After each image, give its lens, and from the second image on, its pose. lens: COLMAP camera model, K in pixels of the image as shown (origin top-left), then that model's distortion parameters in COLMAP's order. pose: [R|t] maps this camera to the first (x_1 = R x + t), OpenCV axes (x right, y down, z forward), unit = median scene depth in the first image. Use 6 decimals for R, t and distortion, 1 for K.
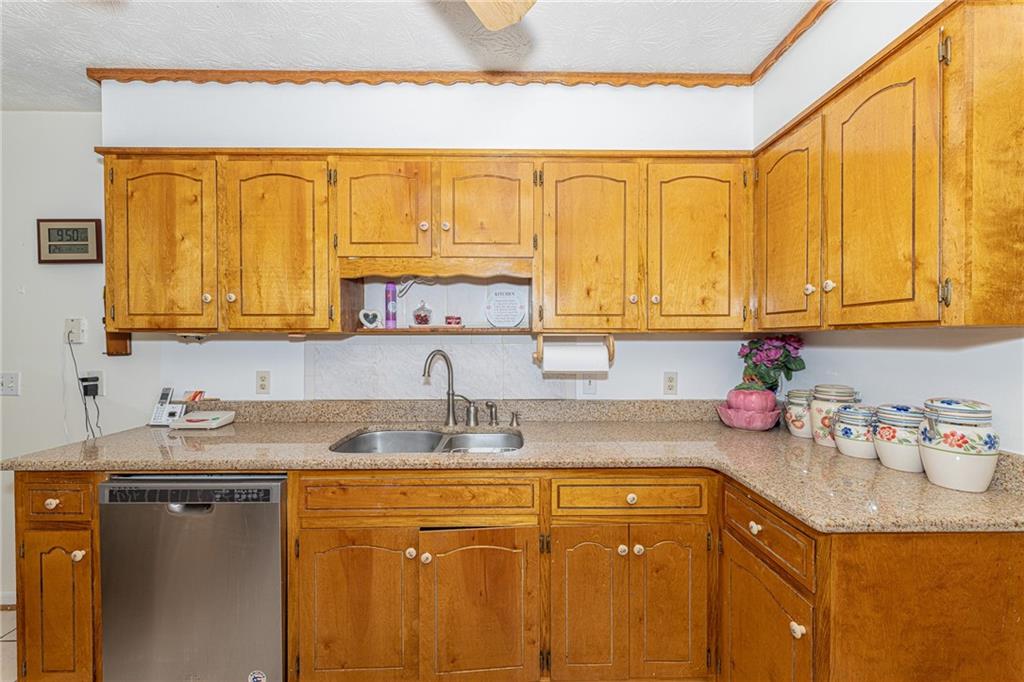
lens RADIAL K [[403.3, 0, 510.7], [0, 403.3, 341.4], [0, 0, 1]] dist [0.006789, -0.000121]
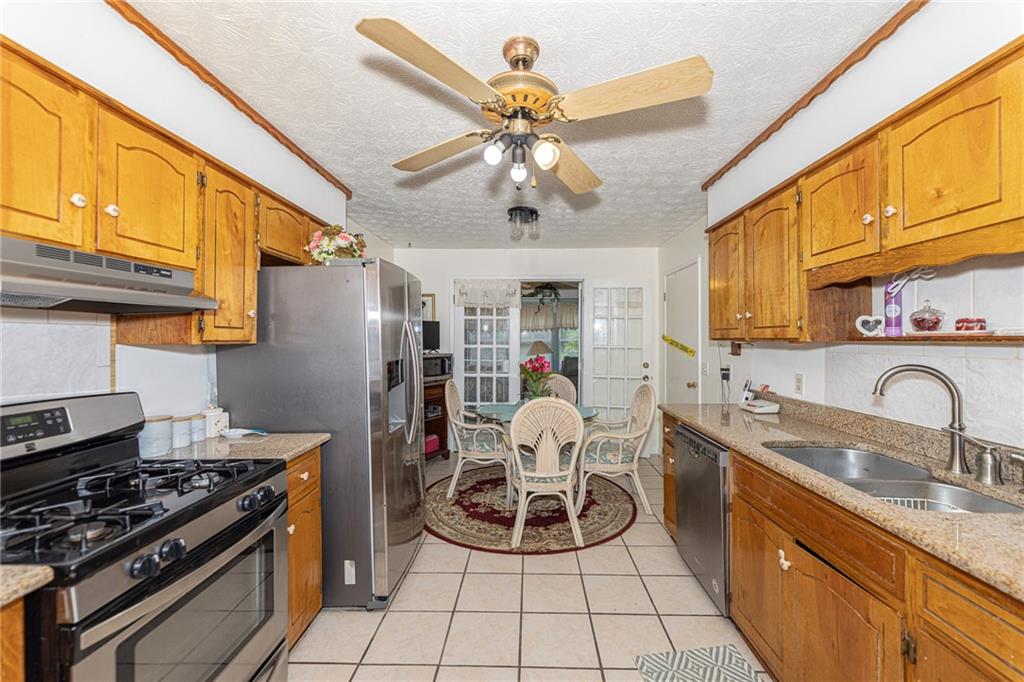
lens RADIAL K [[403.3, 0, 512.7], [0, 403.3, 336.5], [0, 0, 1]] dist [0.006789, -0.000121]
pose [[-0.039784, -0.005403, -0.999194, 0.603165], [-0.004572, 0.999976, -0.005226, -0.024357], [0.999198, 0.004360, -0.039808, 0.247713]]
